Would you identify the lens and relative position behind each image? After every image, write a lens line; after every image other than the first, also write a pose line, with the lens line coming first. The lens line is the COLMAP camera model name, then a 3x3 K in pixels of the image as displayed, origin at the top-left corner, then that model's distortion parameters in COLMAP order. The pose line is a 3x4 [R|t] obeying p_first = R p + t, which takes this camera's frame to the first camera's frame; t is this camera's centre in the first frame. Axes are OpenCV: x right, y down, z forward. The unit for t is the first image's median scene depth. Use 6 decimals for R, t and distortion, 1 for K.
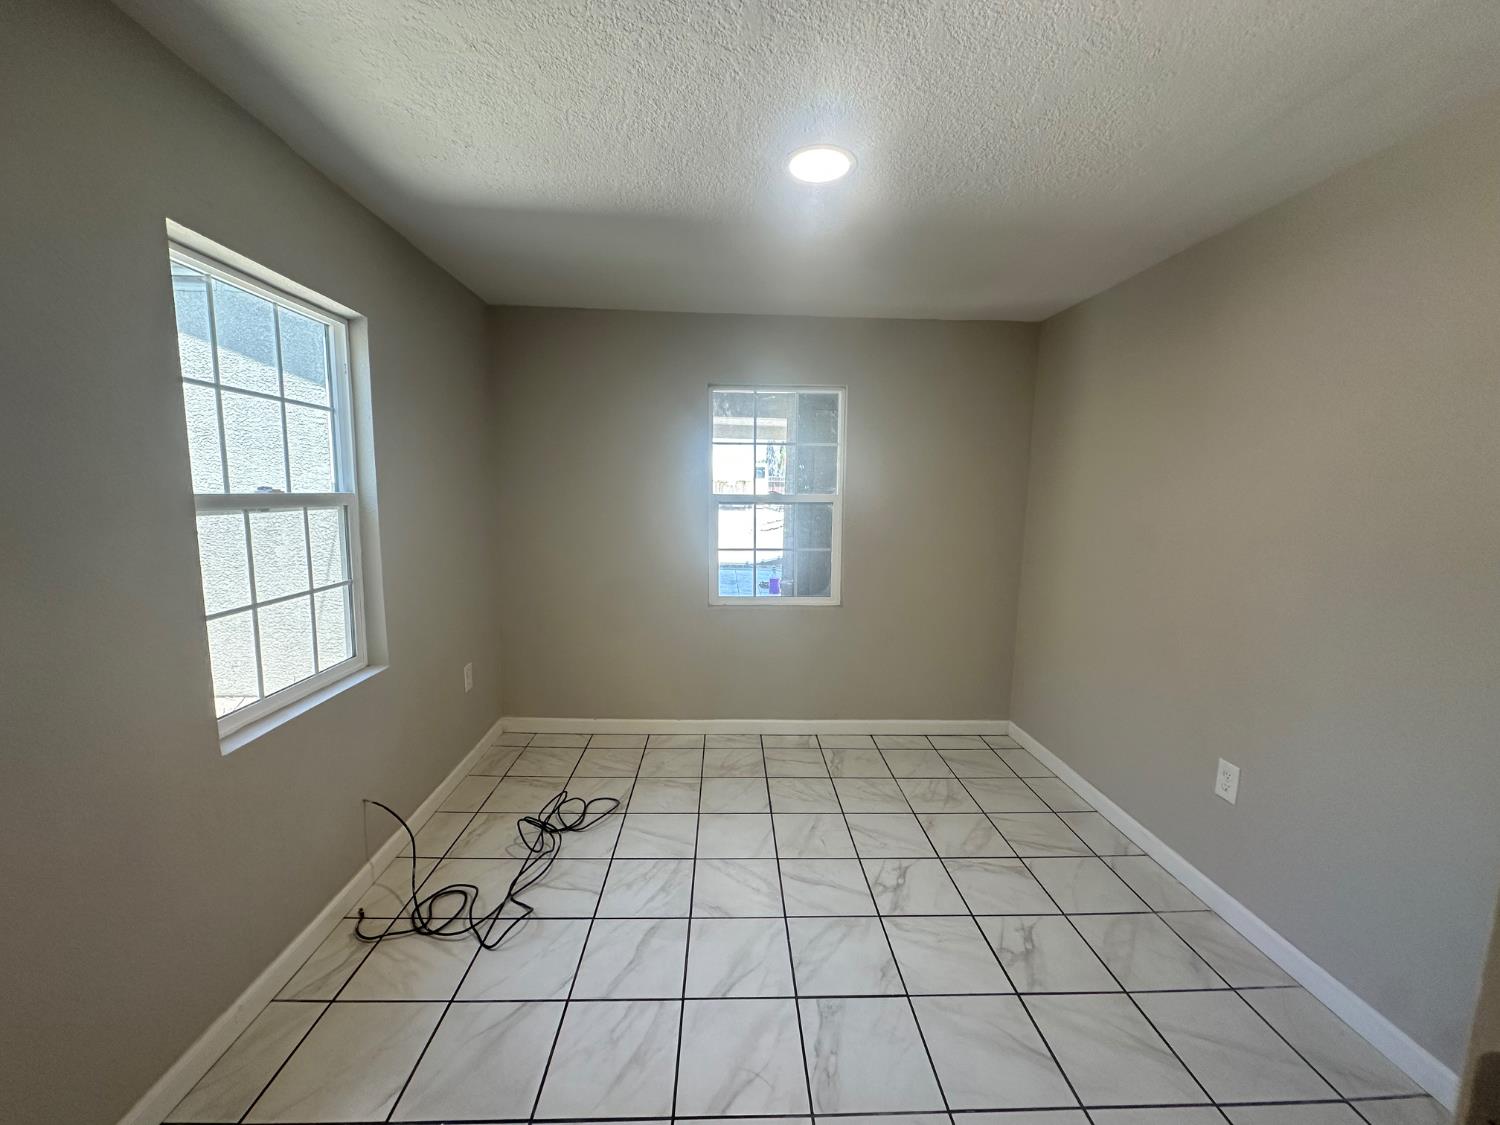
lens RADIAL K [[593.2, 0, 750.0], [0, 593.2, 562.5], [0, 0, 1]] dist [0.000319, 0.000017]
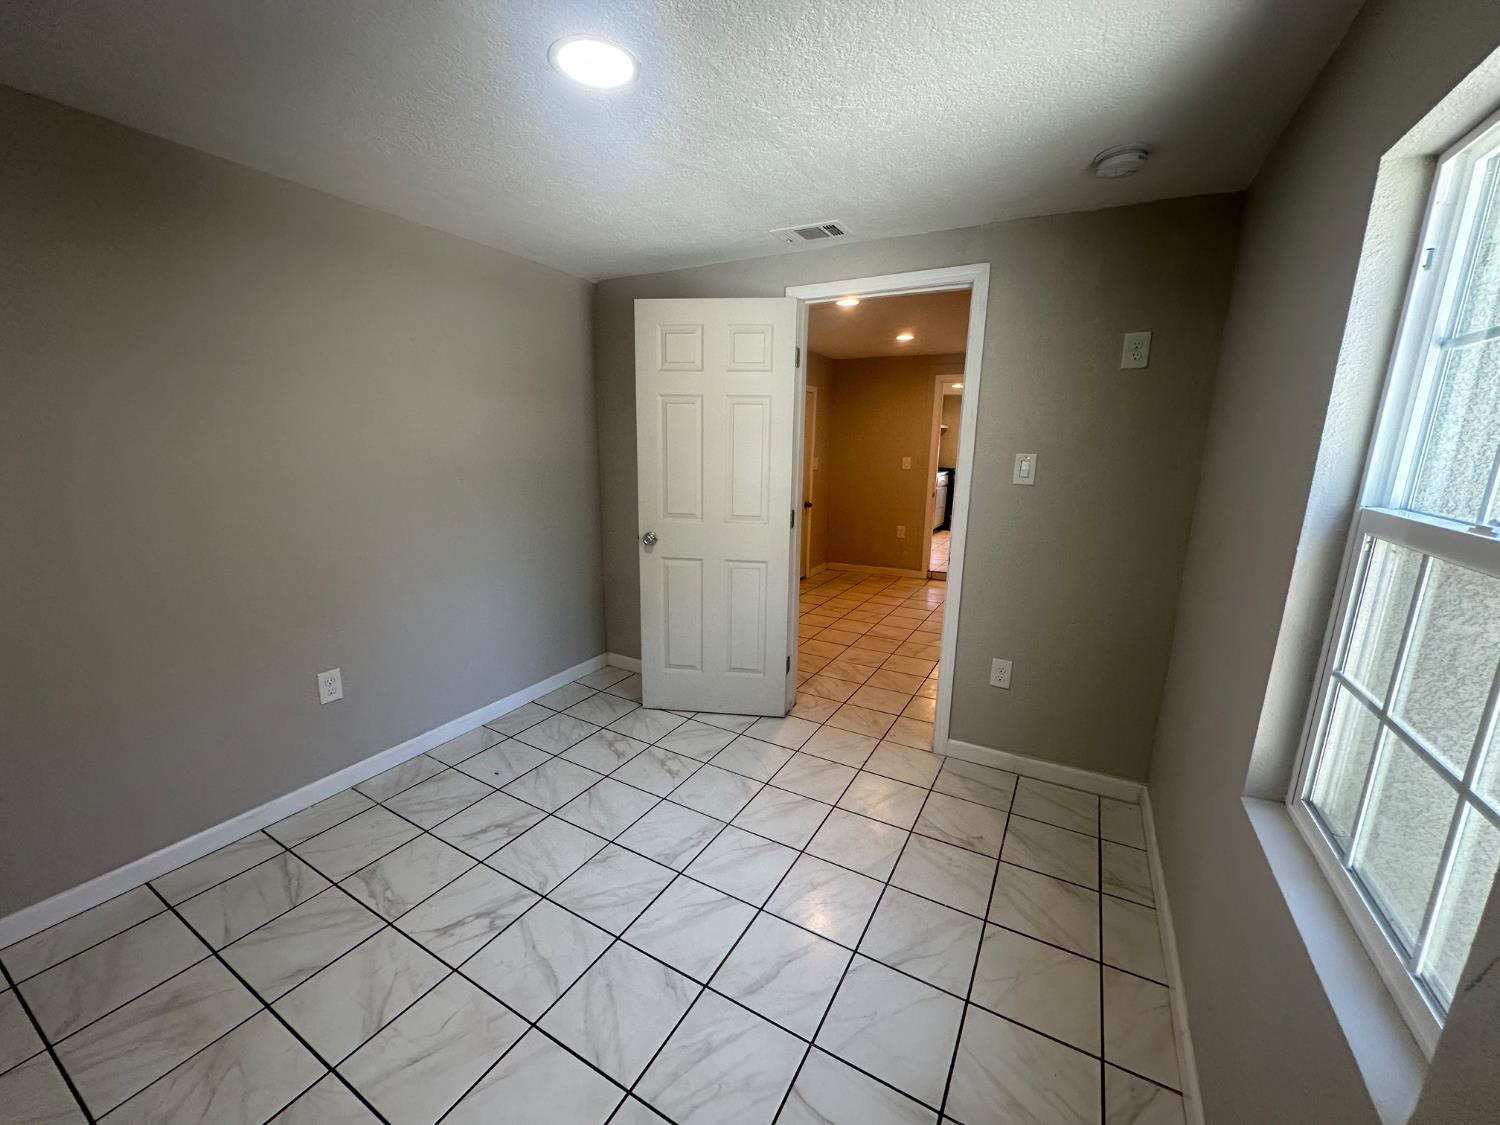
lens RADIAL K [[593.2, 0, 750.0], [0, 593.2, 562.5], [0, 0, 1]] dist [0.000319, 0.000017]
pose [[-0.846768, -0.145772, 0.511600, -0.487113], [0.029832, 0.947196, 0.319263, -0.225185], [-0.531125, 0.285604, -0.797707, 1.444159]]
